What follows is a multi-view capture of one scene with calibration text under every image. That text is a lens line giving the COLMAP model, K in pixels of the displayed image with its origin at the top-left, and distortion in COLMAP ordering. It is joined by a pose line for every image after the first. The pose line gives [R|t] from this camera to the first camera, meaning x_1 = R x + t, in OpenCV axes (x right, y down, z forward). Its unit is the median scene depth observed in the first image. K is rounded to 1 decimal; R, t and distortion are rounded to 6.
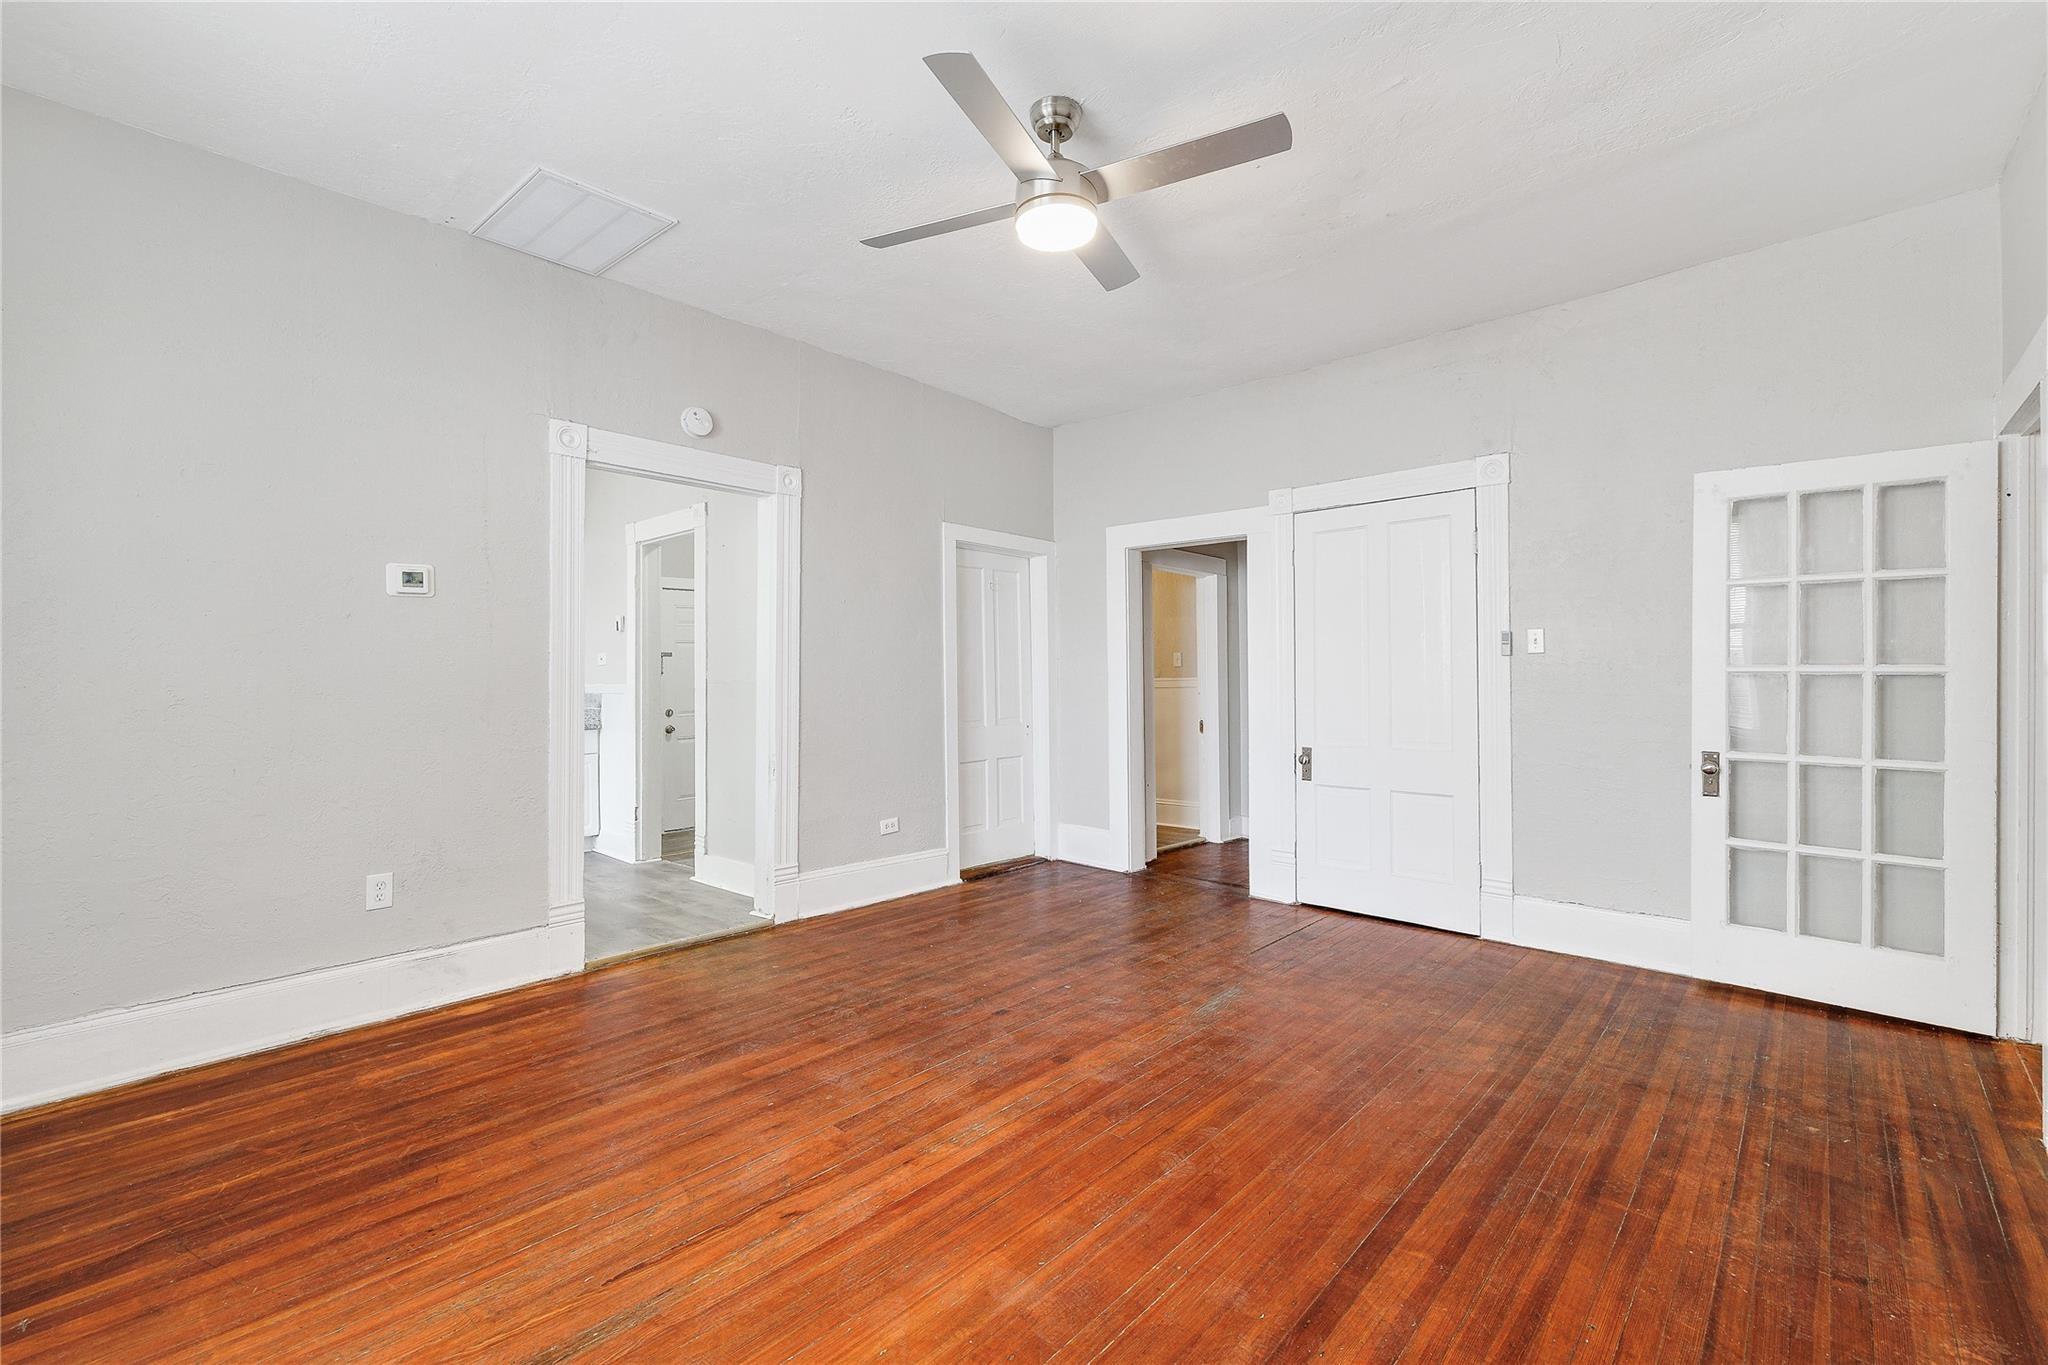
lens RADIAL K [[880.6, 0, 1002.4], [0, 880.6, 672.3], [0, 0, 1]] dist [-0.001099, 0.000953]
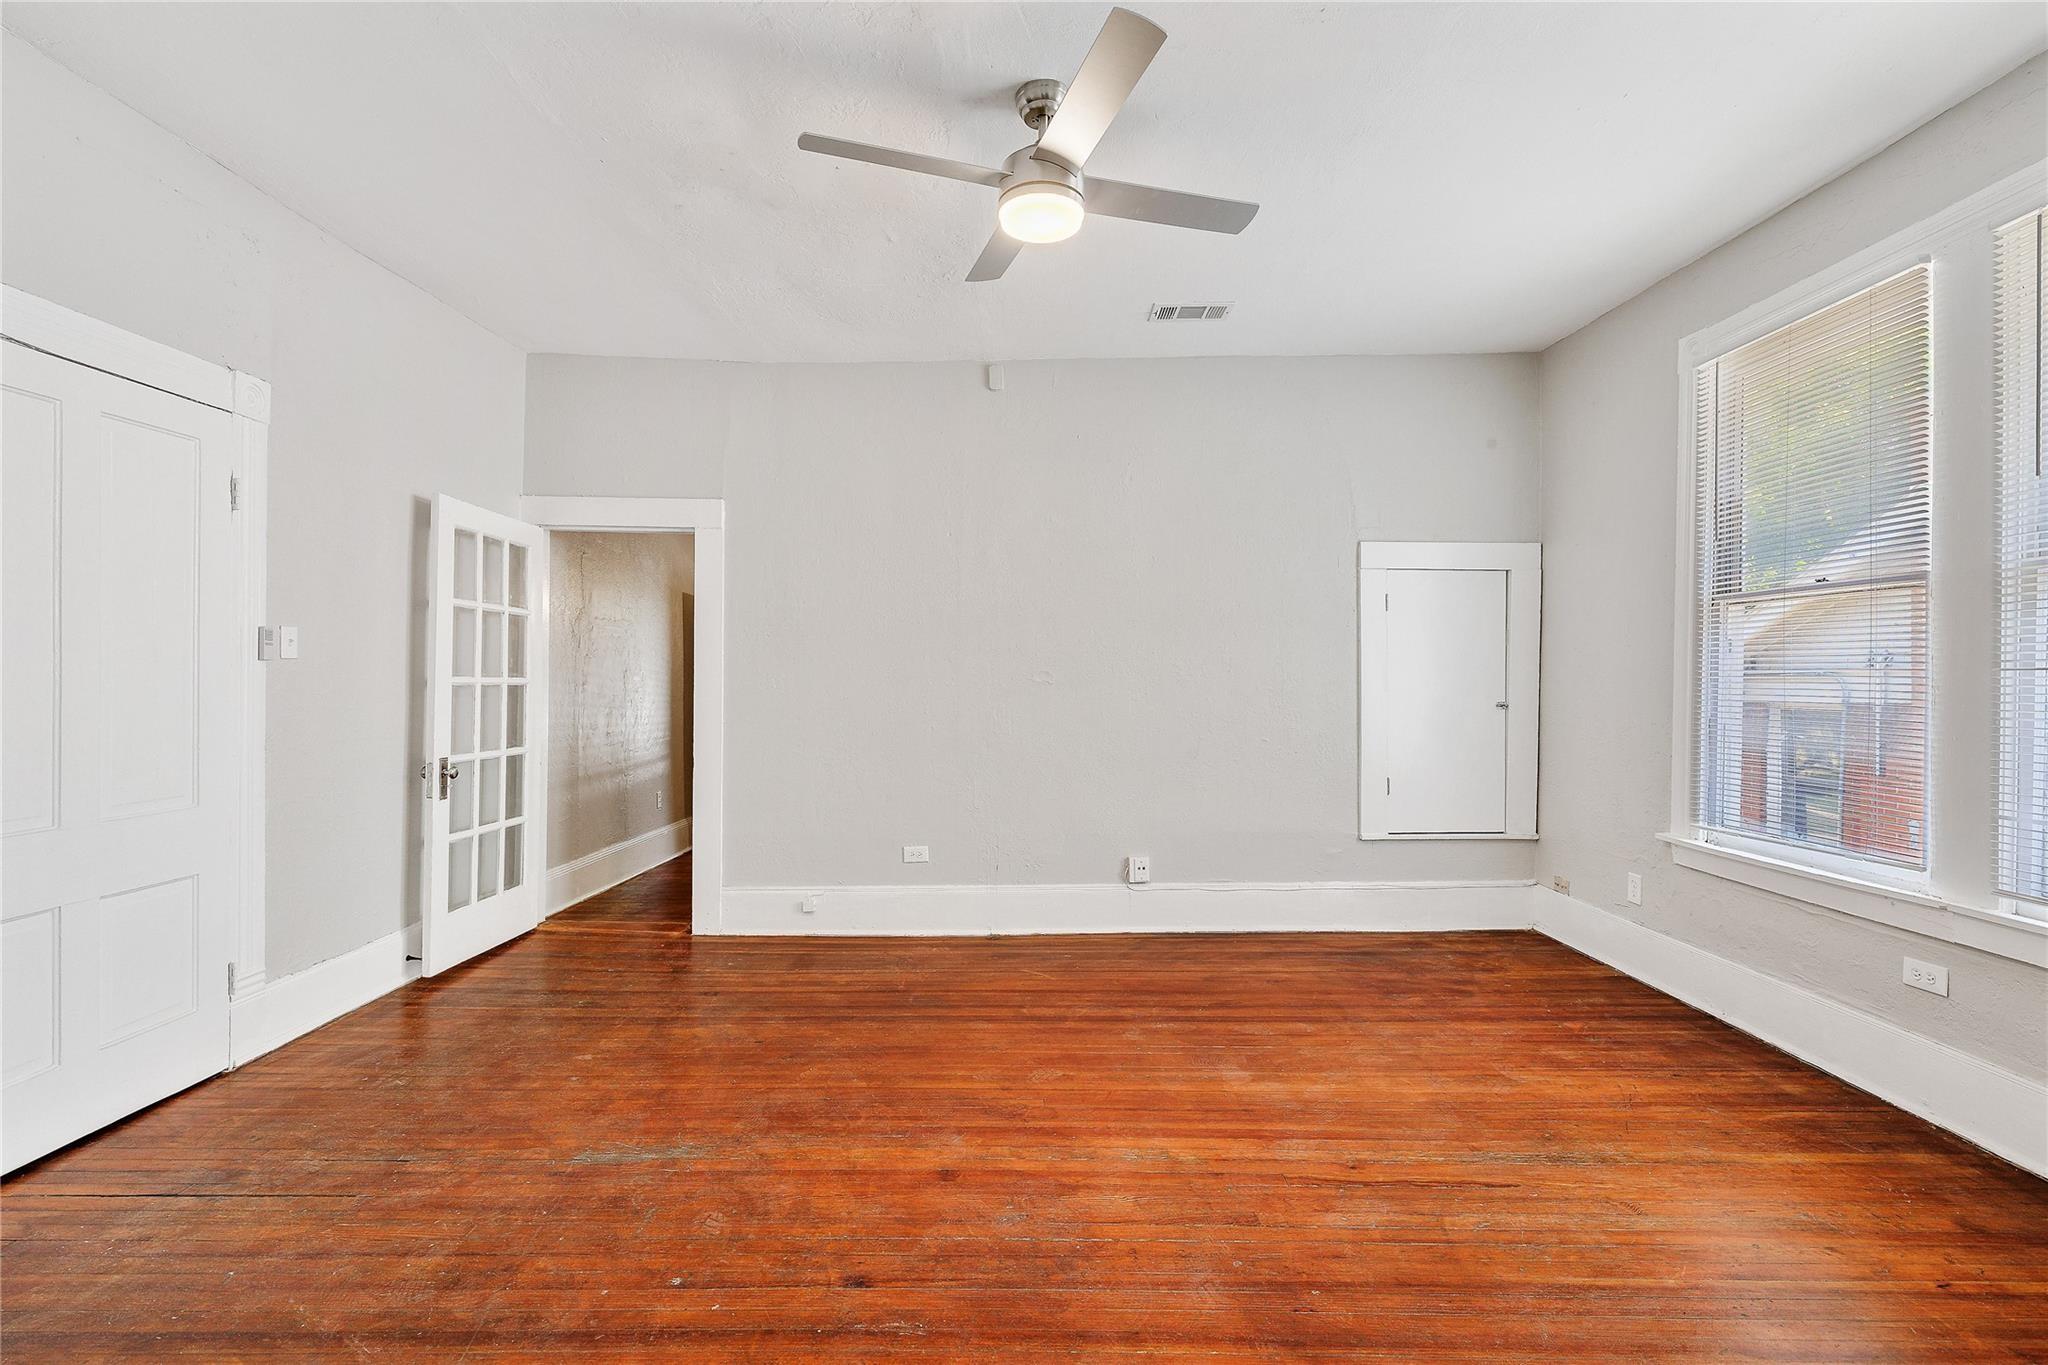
lens RADIAL K [[880.6, 0, 1023.3], [0, 880.6, 682.2], [0, 0, 1]] dist [-0.001099, 0.000953]
pose [[-0.679059, -0.001270, 0.734082, -0.555841], [-0.002965, 0.999995, -0.001012, -0.002722], [-0.734077, -0.002864, -0.679060, 1.474555]]
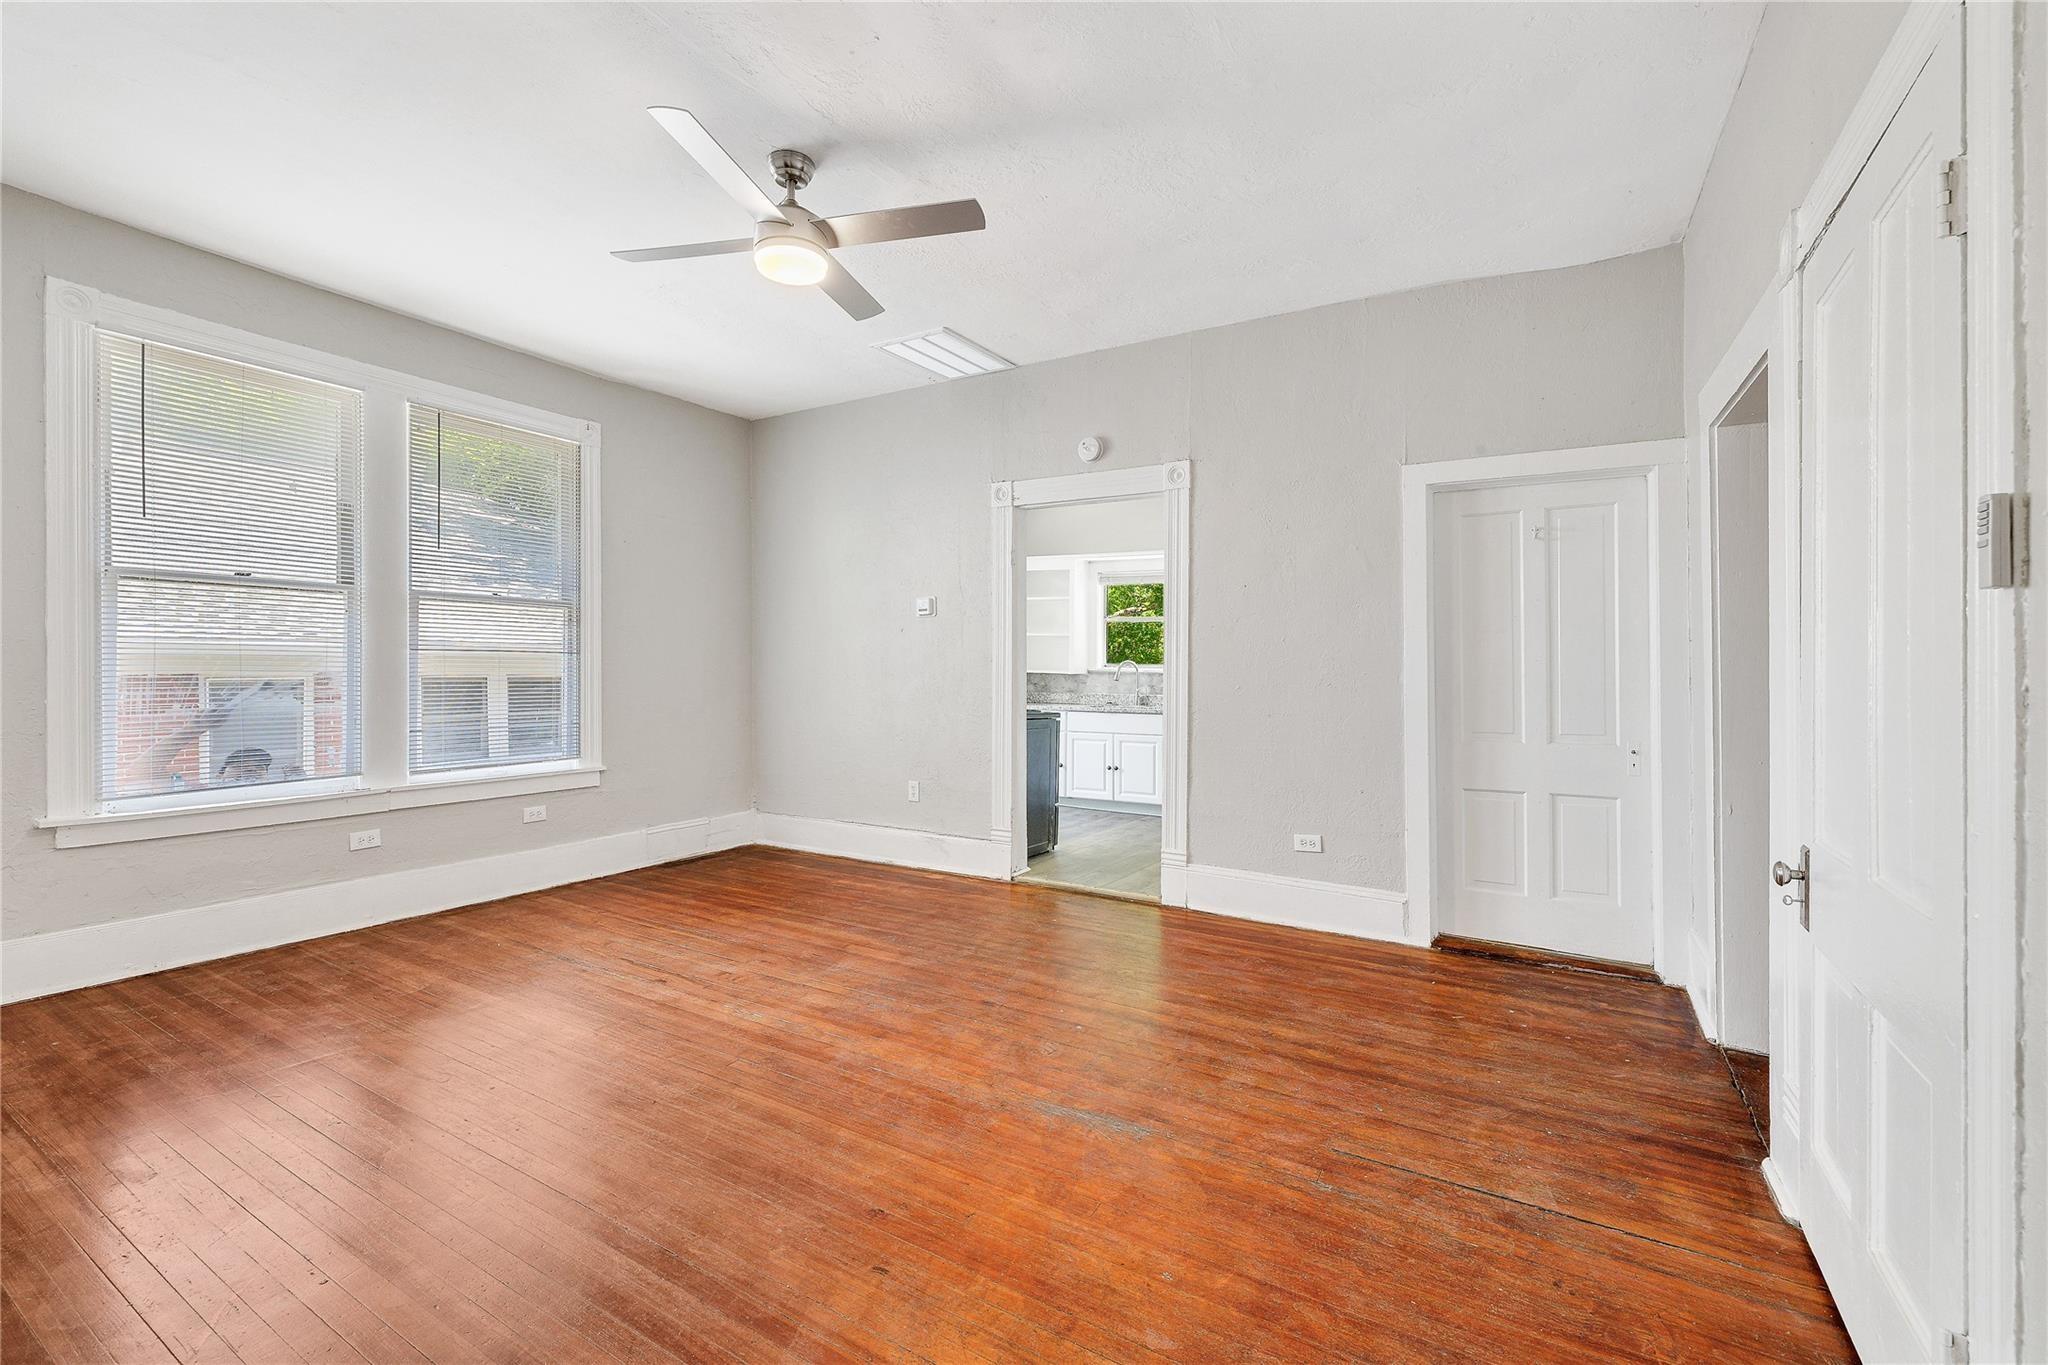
lens RADIAL K [[880.6, 0, 1033.5], [0, 880.6, 672.1], [0, 0, 1]] dist [-0.001099, 0.000953]
pose [[0.211755, 0.006035, -0.977304, 1.098057], [-0.004509, 0.999976, 0.005198, 0.009458], [0.977312, 0.003306, 0.211778, 0.945866]]
